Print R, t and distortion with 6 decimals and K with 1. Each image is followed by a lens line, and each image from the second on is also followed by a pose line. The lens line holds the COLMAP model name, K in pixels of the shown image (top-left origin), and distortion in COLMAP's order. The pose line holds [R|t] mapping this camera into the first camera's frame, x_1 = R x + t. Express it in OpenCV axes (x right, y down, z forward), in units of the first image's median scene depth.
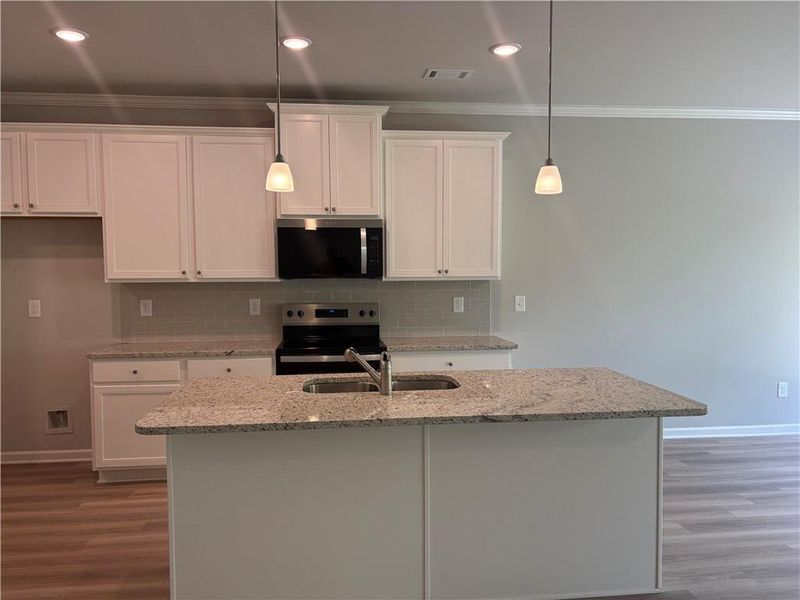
lens RADIAL K [[597.7, 0, 397.2], [0, 597.7, 308.2], [0, 0, 1]] dist [0.023436, -0.005941]
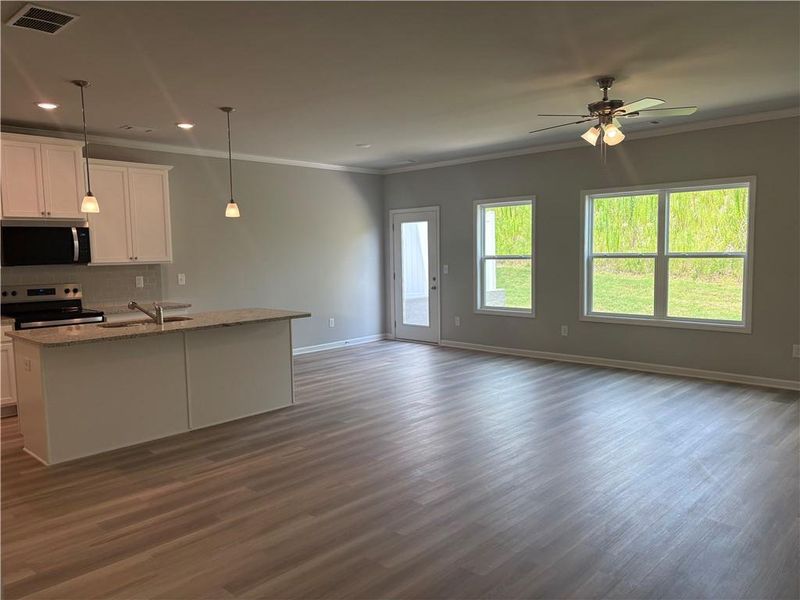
lens RADIAL K [[597.7, 0, 397.2], [0, 597.7, 308.2], [0, 0, 1]] dist [0.023436, -0.005941]
pose [[0.761966, -0.072186, 0.643582, -0.390963], [0.058273, 0.997379, 0.042877, 0.034862], [-0.644990, 0.004832, 0.764175, -0.536963]]
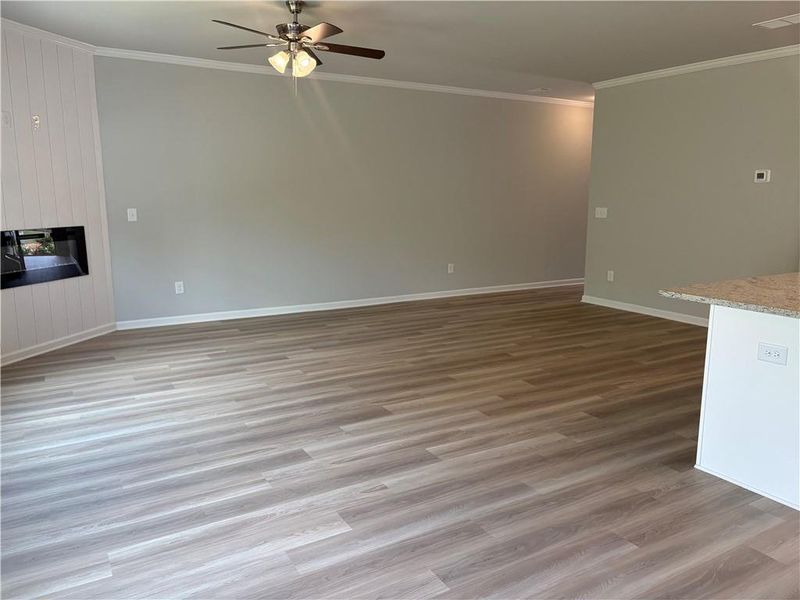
lens RADIAL K [[597.7, 0, 397.2], [0, 597.7, 308.2], [0, 0, 1]] dist [0.023436, -0.005941]
pose [[-0.908962, 0.084965, -0.408129, 0.890113], [-0.017090, 0.970592, 0.240122, -0.056950], [0.416529, 0.225237, -0.880779, 1.082721]]
